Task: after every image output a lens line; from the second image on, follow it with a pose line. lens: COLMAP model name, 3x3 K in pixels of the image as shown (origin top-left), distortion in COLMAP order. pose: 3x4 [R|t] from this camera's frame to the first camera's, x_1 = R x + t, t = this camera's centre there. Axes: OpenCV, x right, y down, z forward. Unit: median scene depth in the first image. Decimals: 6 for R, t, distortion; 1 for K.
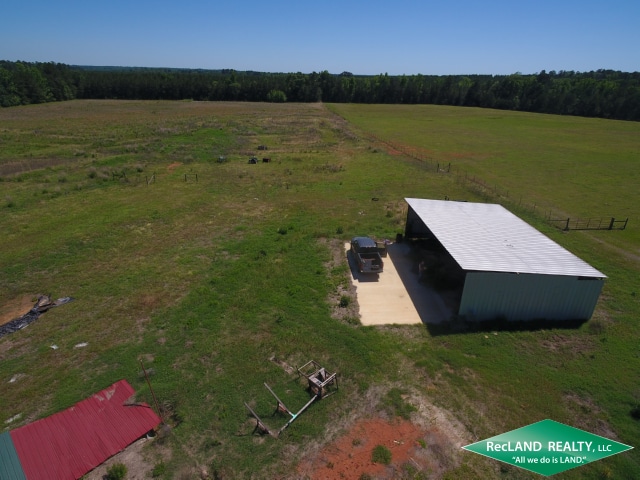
lens RADIAL K [[375.0, 0, 321.5], [0, 375.0, 231.4], [0, 0, 1]] dist [0.004189, -0.000547]
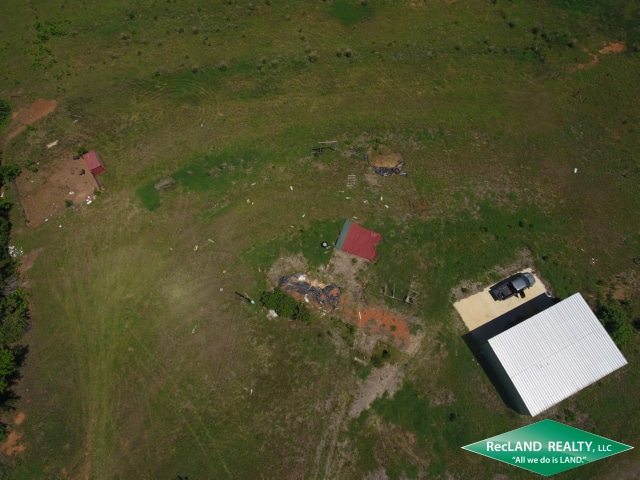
lens RADIAL K [[375.0, 0, 321.5], [0, 375.0, 231.4], [0, 0, 1]] dist [0.004189, -0.000547]
pose [[0.376967, 0.840044, -0.390157, 0.033014], [-0.346822, 0.518607, 0.781512, -0.144560], [0.858843, -0.159289, 0.486843, -0.064880]]
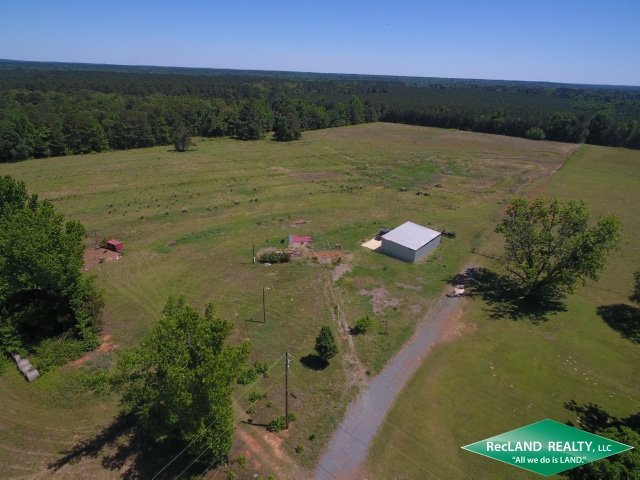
lens RADIAL K [[375.0, 0, 321.5], [0, 375.0, 231.4], [0, 0, 1]] dist [0.004189, -0.000547]
pose [[0.736735, 0.266375, -0.621503, 0.232449], [-0.279462, 0.956913, 0.078855, -0.008691], [0.615730, 0.115591, 0.779433, -0.244511]]
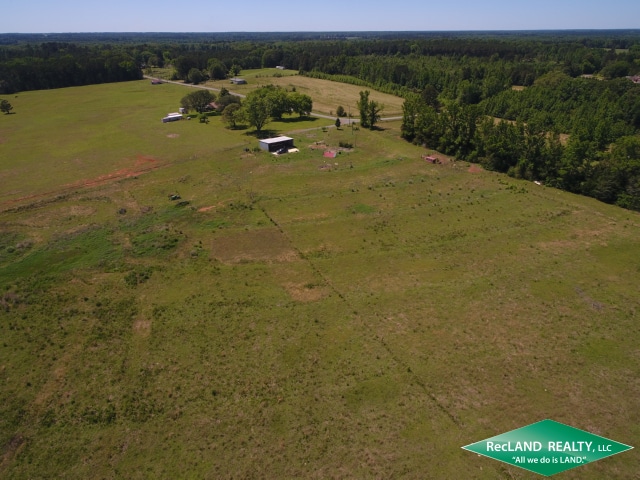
lens RADIAL K [[375.0, 0, 321.5], [0, 375.0, 231.4], [0, 0, 1]] dist [0.004189, -0.000547]
pose [[-0.548282, -0.414142, 0.726549, -0.648743], [0.317570, 0.700594, 0.638997, -0.338836], [-0.773652, 0.581081, -0.252604, 0.364907]]
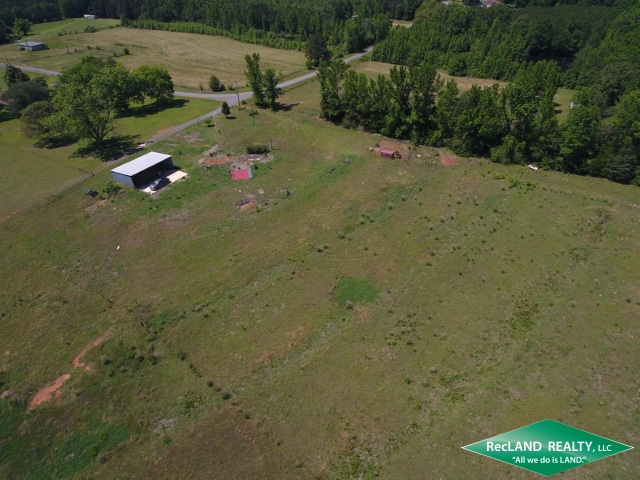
lens RADIAL K [[375.0, 0, 321.5], [0, 375.0, 231.4], [0, 0, 1]] dist [0.004189, -0.000547]
pose [[-0.831966, -0.328599, 0.447052, -0.365871], [0.226198, 0.534862, 0.814099, -0.283707], [-0.506623, 0.778425, -0.370658, 0.252923]]
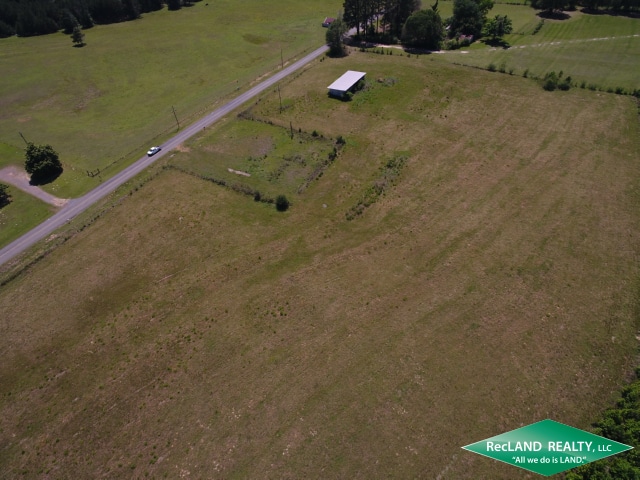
lens RADIAL K [[375.0, 0, 321.5], [0, 375.0, 231.4], [0, 0, 1]] dist [0.004189, -0.000547]
pose [[0.581422, -0.609423, 0.539029, 0.498650], [0.366889, 0.787726, 0.494854, -0.001092], [-0.726182, -0.089955, 0.681592, -0.643512]]
